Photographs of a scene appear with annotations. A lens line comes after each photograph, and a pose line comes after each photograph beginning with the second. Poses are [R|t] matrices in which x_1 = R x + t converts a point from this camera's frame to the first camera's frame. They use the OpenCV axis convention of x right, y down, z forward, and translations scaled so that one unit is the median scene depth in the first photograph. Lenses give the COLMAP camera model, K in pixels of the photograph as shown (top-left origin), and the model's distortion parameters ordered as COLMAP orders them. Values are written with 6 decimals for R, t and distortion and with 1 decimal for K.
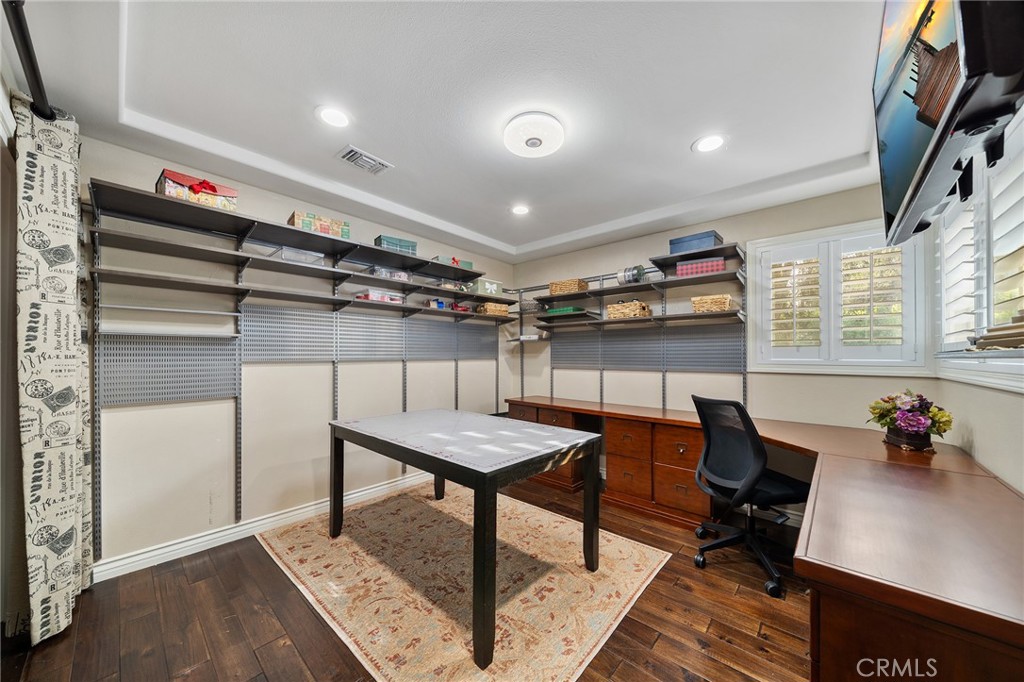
lens RADIAL K [[356.5, 0, 514.4], [0, 356.5, 348.8], [0, 0, 1]] dist [0.000322, 0.000045]
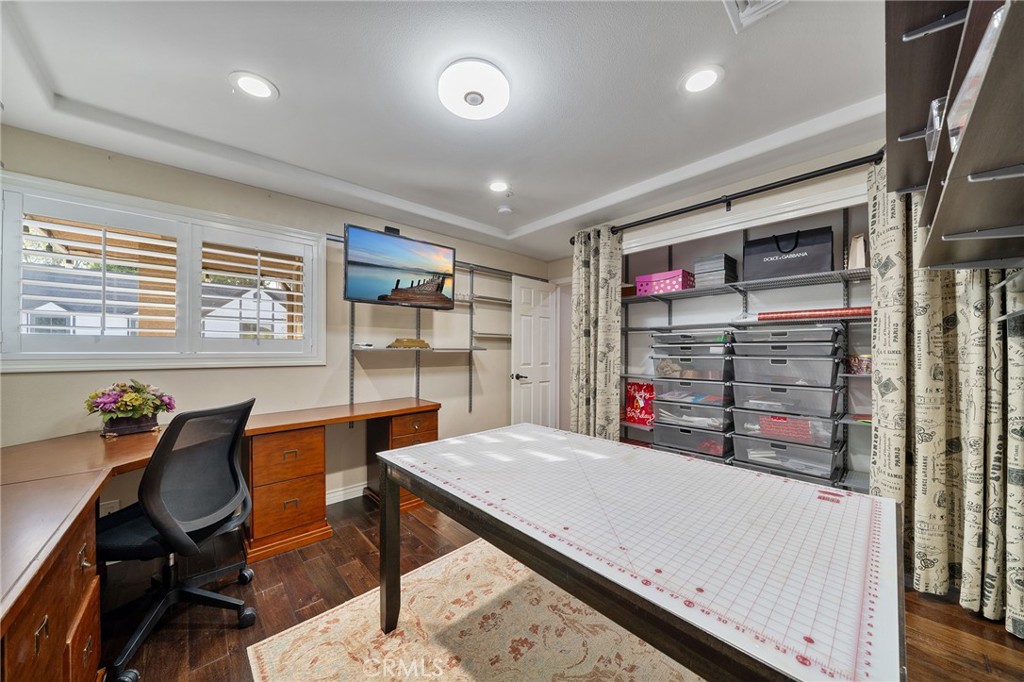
lens RADIAL K [[356.5, 0, 512.0], [0, 356.5, 350.9], [0, 0, 1]] dist [0.000322, 0.000045]
pose [[-0.996039, -0.003182, 0.088859, -0.125474], [-0.004950, 0.999794, -0.019683, 0.043057], [-0.088778, -0.020045, -0.995850, 2.027408]]
